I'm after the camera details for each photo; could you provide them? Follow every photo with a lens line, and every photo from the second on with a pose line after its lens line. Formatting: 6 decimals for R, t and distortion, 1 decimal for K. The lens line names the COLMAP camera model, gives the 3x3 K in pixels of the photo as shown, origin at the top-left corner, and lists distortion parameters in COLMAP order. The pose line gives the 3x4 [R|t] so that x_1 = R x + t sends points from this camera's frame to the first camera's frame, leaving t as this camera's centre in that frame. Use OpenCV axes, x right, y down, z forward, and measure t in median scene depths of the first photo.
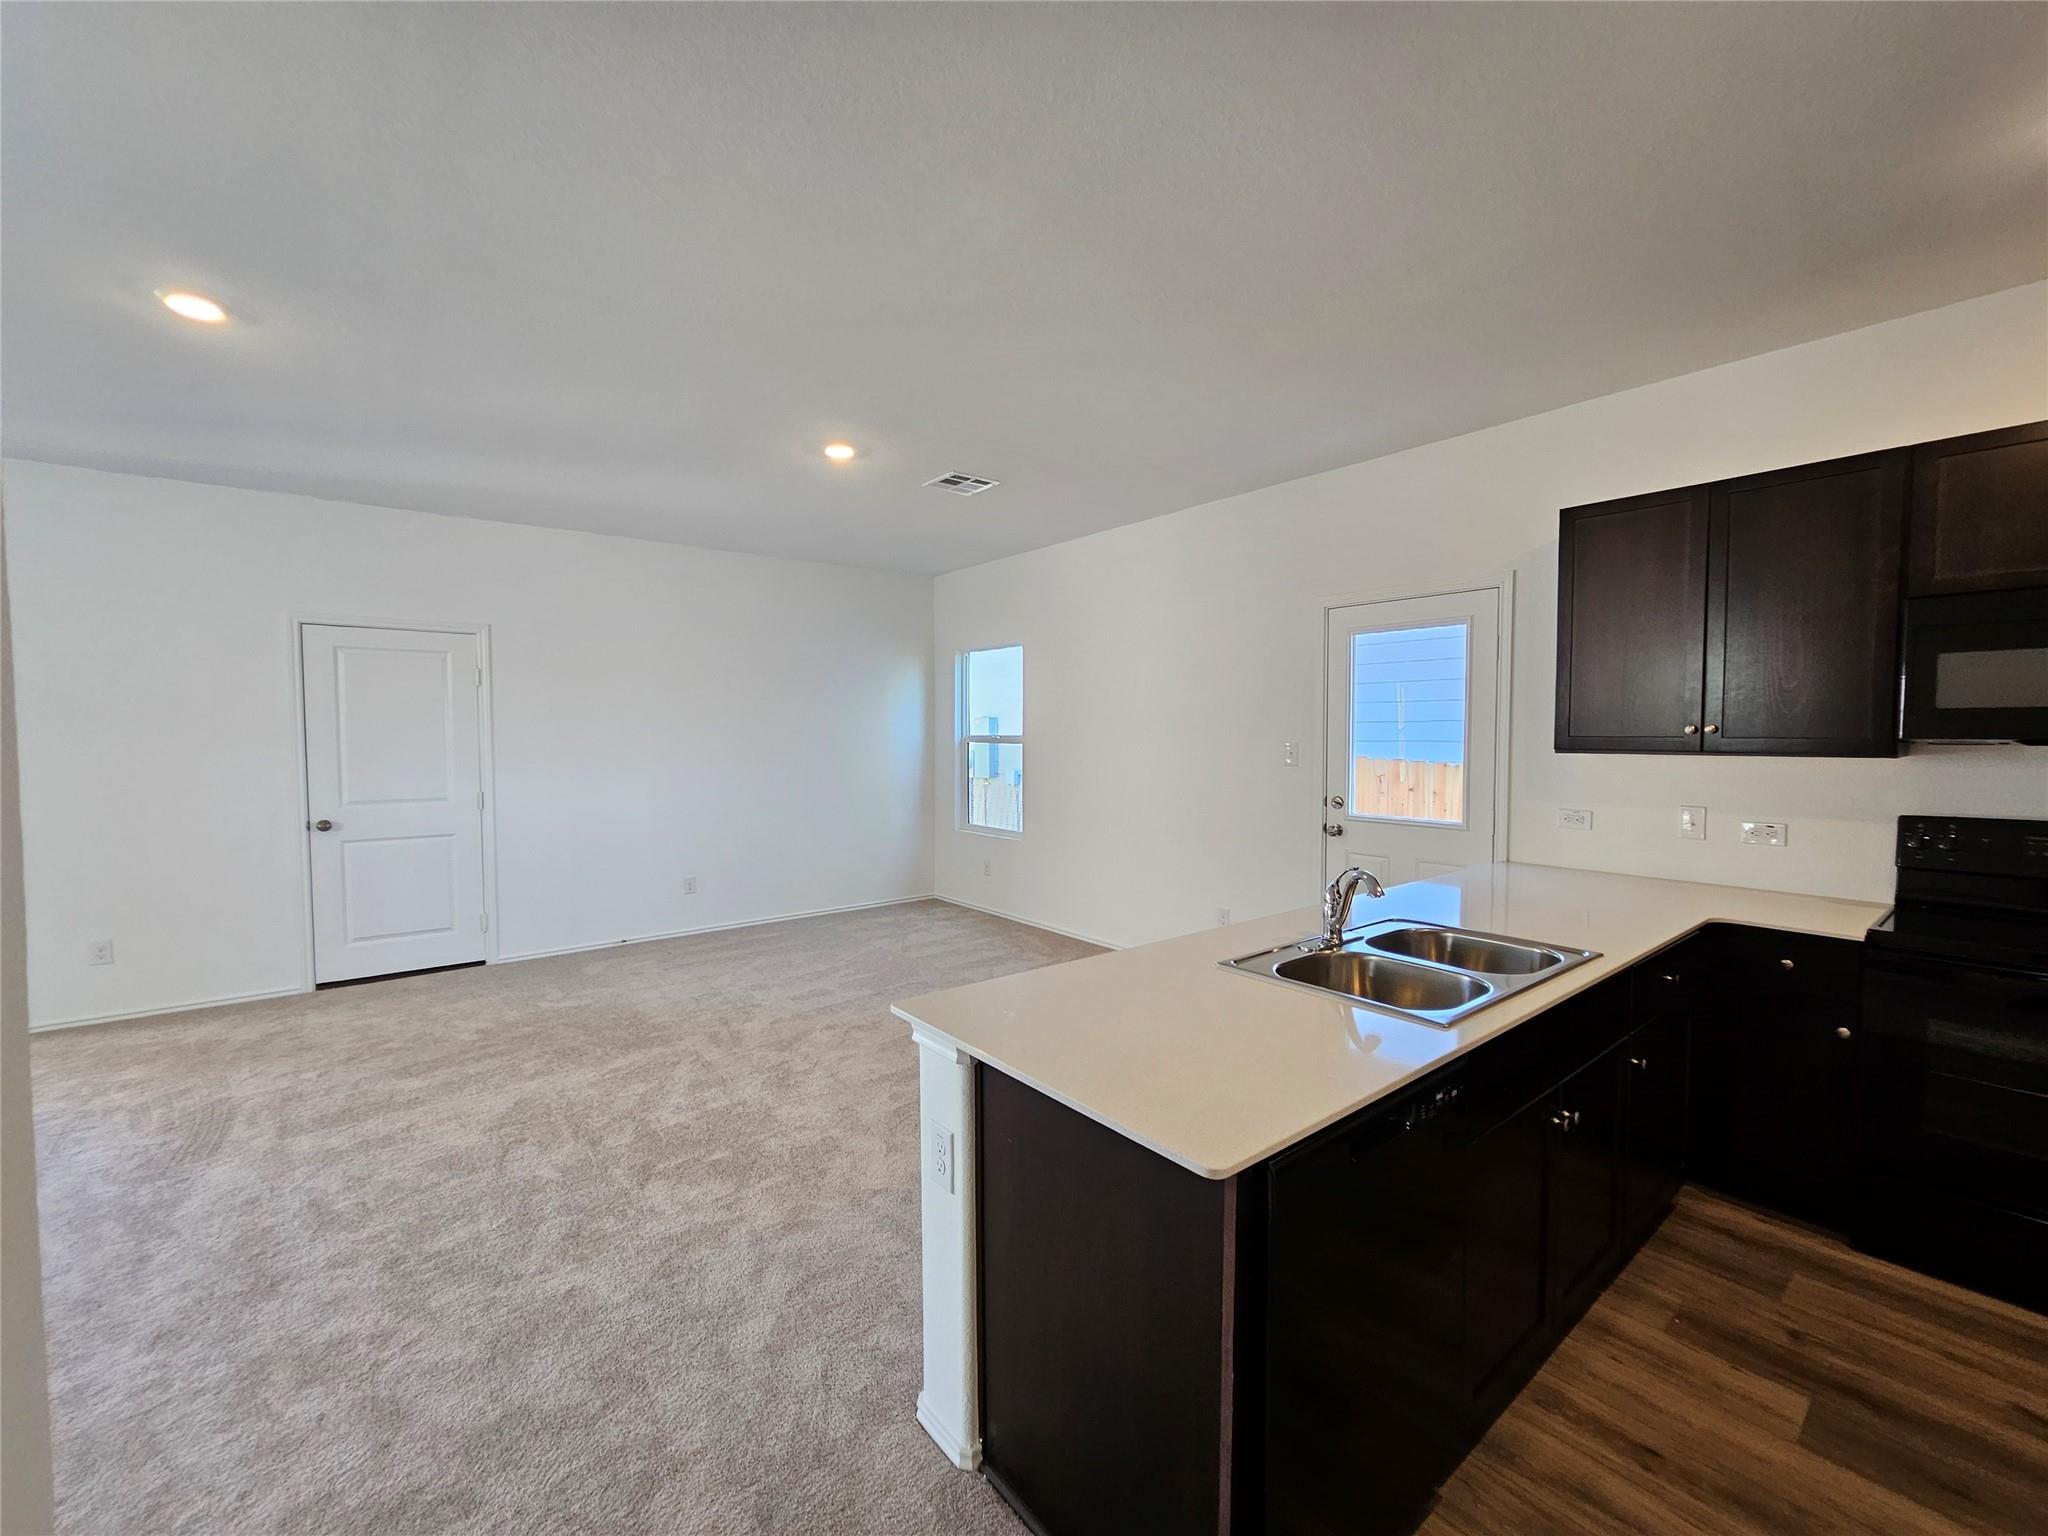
lens RADIAL K [[851.3, 0, 1028.9], [0, 851.3, 762.1], [0, 0, 1]] dist [-0.010830, 0.004966]
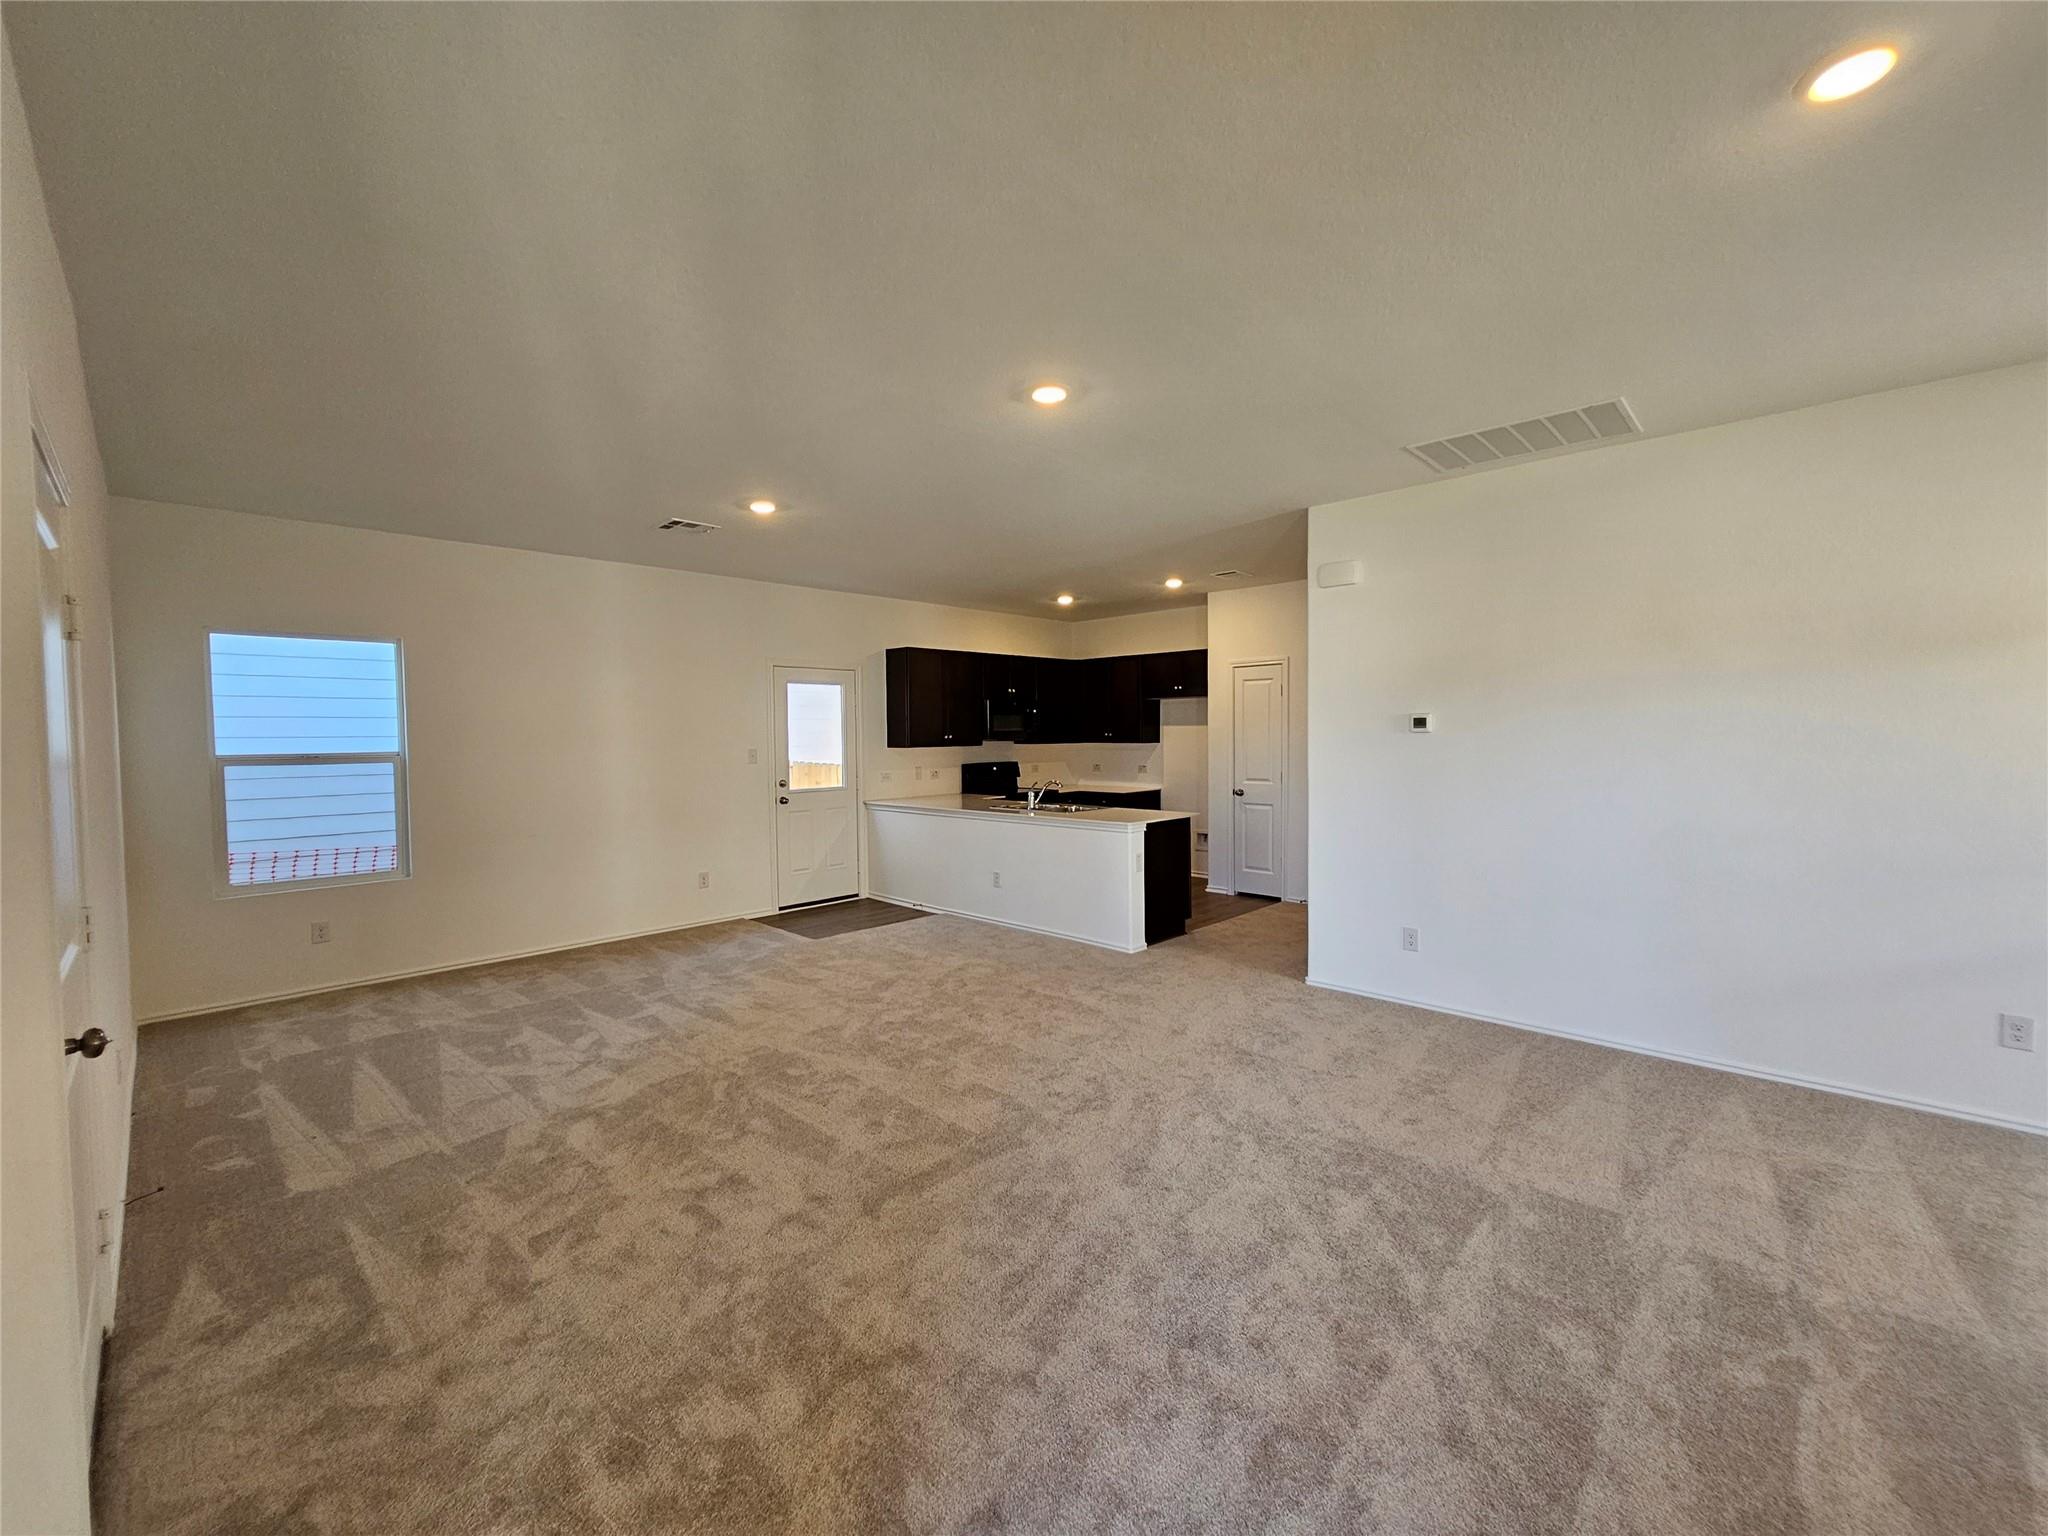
lens RADIAL K [[851.3, 0, 1039.3], [0, 851.3, 762.5], [0, 0, 1]] dist [-0.010830, 0.004966]
pose [[-0.147038, -0.030983, 0.988646, -1.345545], [0.050015, 0.997998, 0.038715, -0.032557], [-0.987866, 0.055139, -0.145194, 0.744629]]
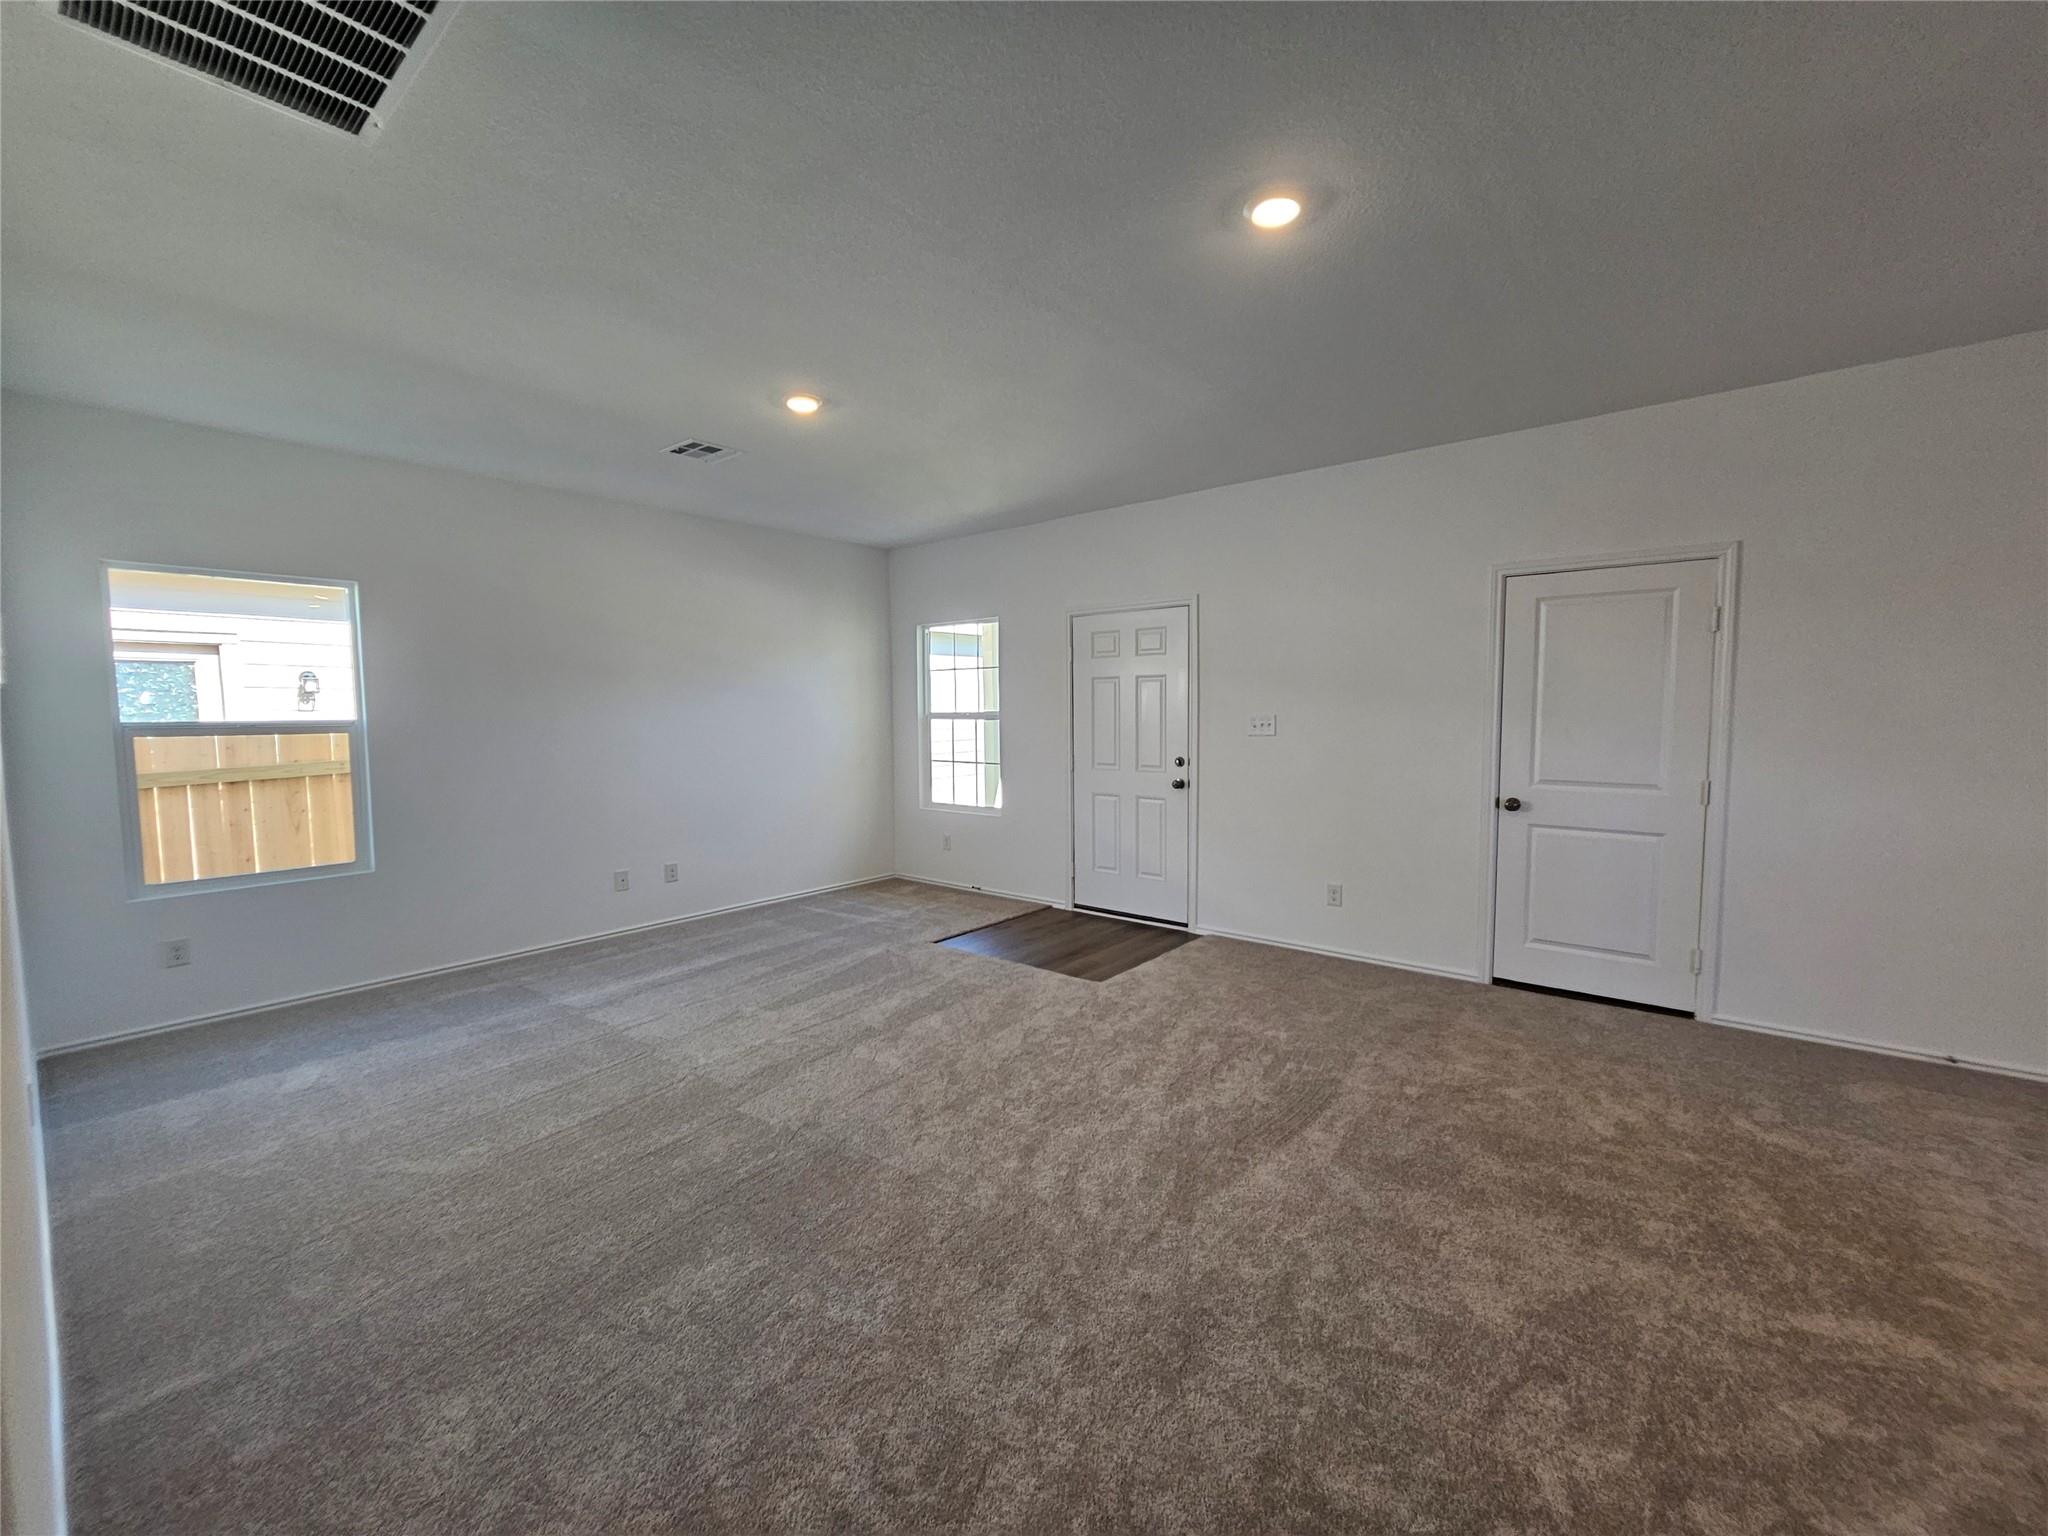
lens RADIAL K [[851.3, 0, 1028.6], [0, 851.3, 771.2], [0, 0, 1]] dist [-0.010830, 0.004966]
pose [[0.213152, 0.077187, -0.973965, -0.089226], [-0.032782, 0.996878, 0.071828, -0.007189], [0.976469, 0.016618, 0.215017, 0.348798]]
